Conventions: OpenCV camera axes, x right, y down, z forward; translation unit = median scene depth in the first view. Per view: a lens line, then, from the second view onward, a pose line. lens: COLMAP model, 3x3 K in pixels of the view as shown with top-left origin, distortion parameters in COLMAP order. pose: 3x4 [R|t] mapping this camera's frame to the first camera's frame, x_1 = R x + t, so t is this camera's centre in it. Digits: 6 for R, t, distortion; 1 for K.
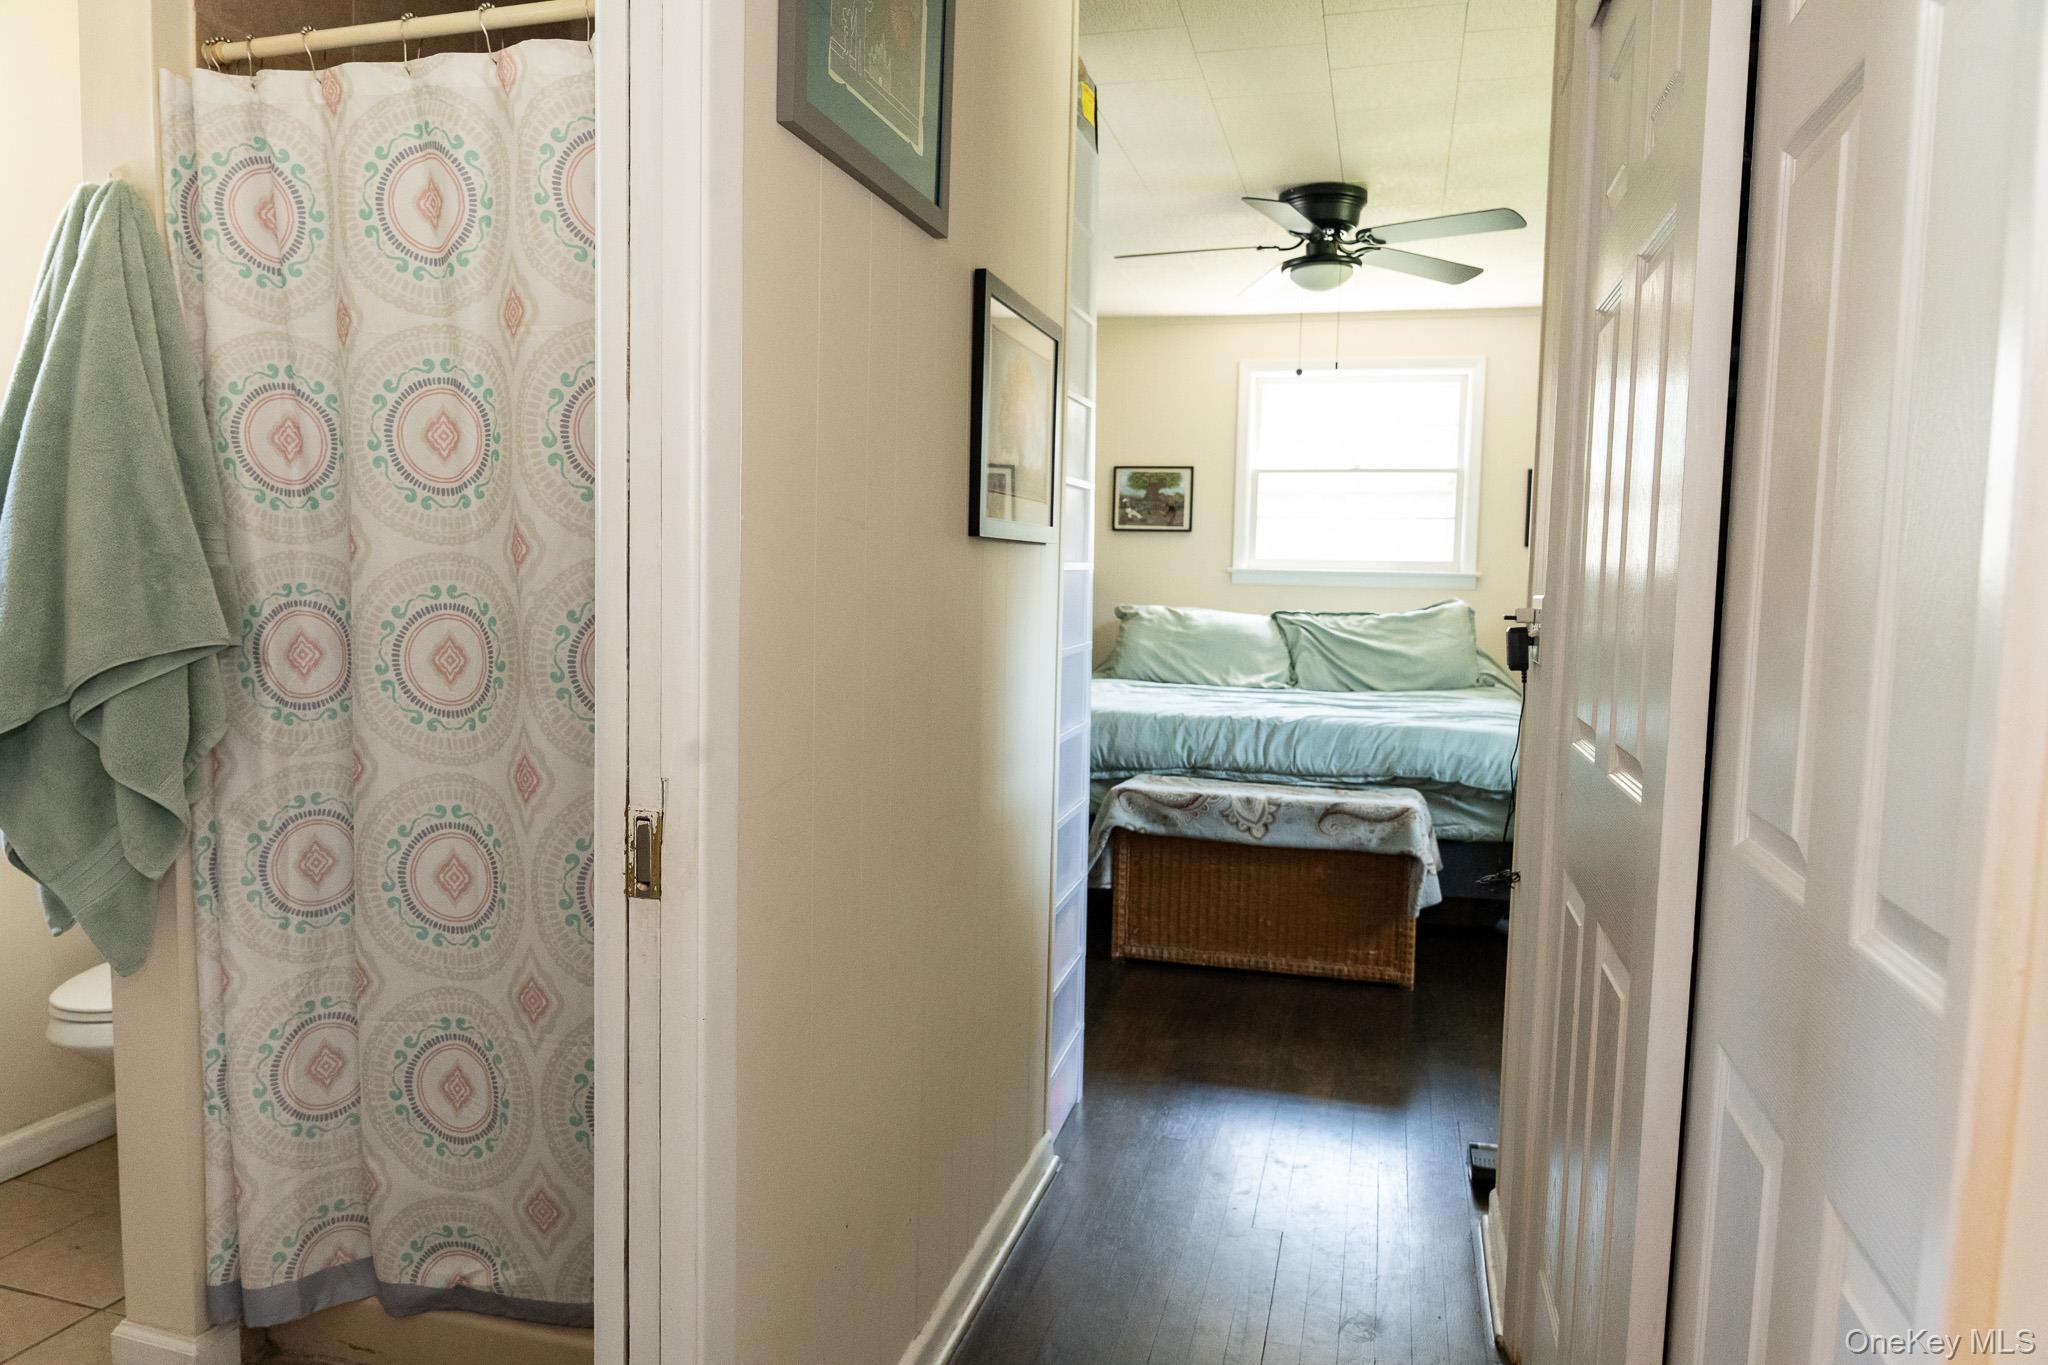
lens RADIAL K [[1354.9, 0, 1017.5], [0, 1354.9, 684.0], [0, 0, 1]] dist [-0.007968, -0.009410]
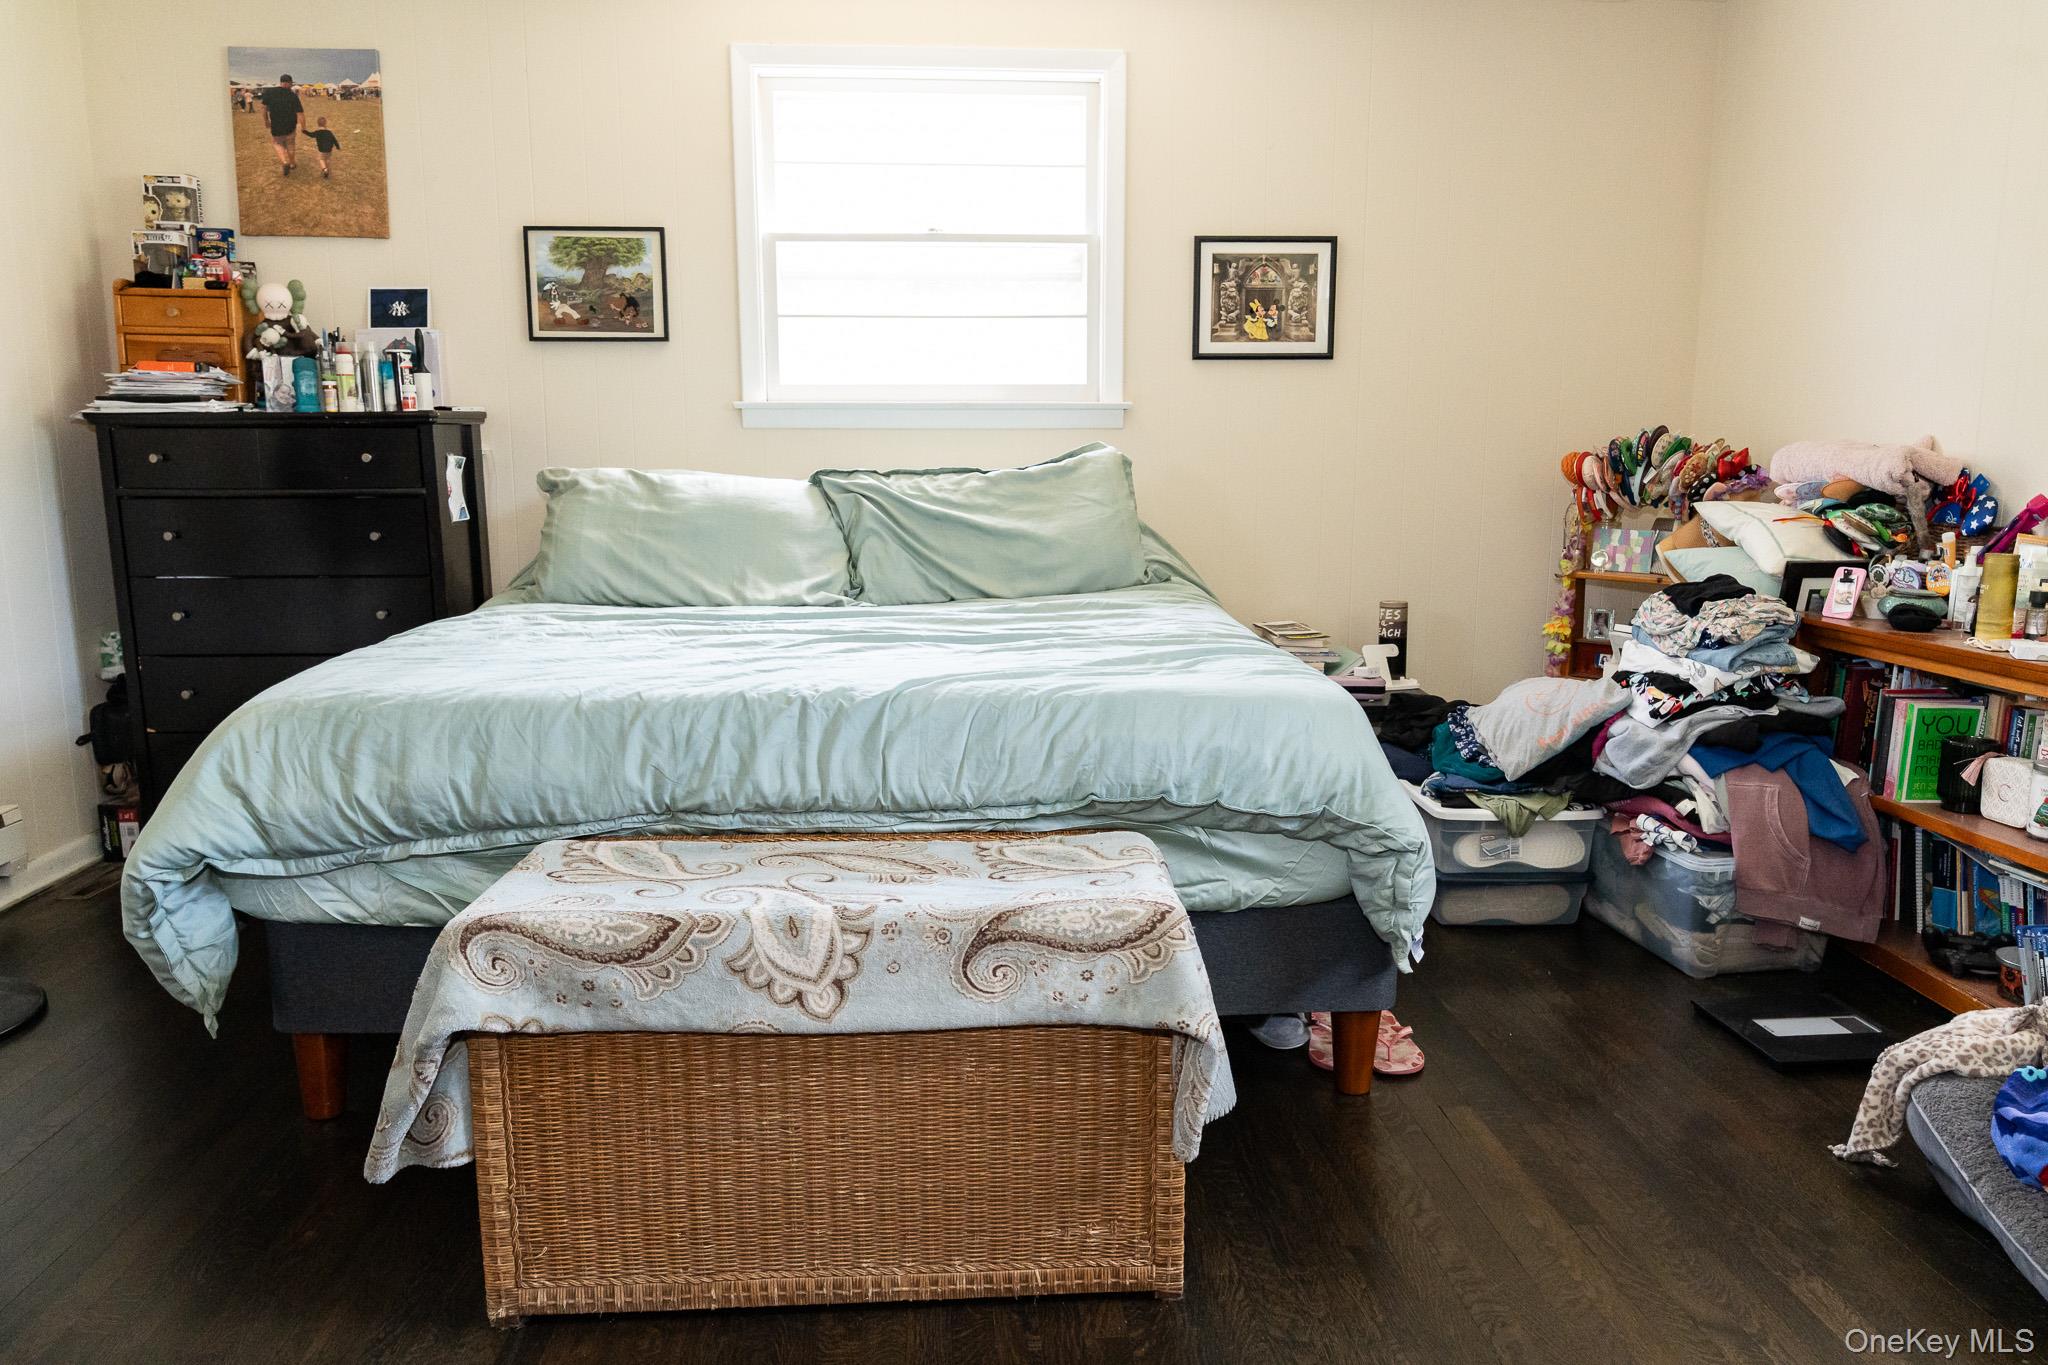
lens RADIAL K [[1354.9, 0, 1018.6], [0, 1354.9, 686.0], [0, 0, 1]] dist [-0.007968, -0.009410]
pose [[0.942208, -0.079809, 0.325383, 0.095231], [0.048301, 0.993425, 0.103800, -0.022857], [-0.331528, -0.082085, 0.939868, 0.531044]]
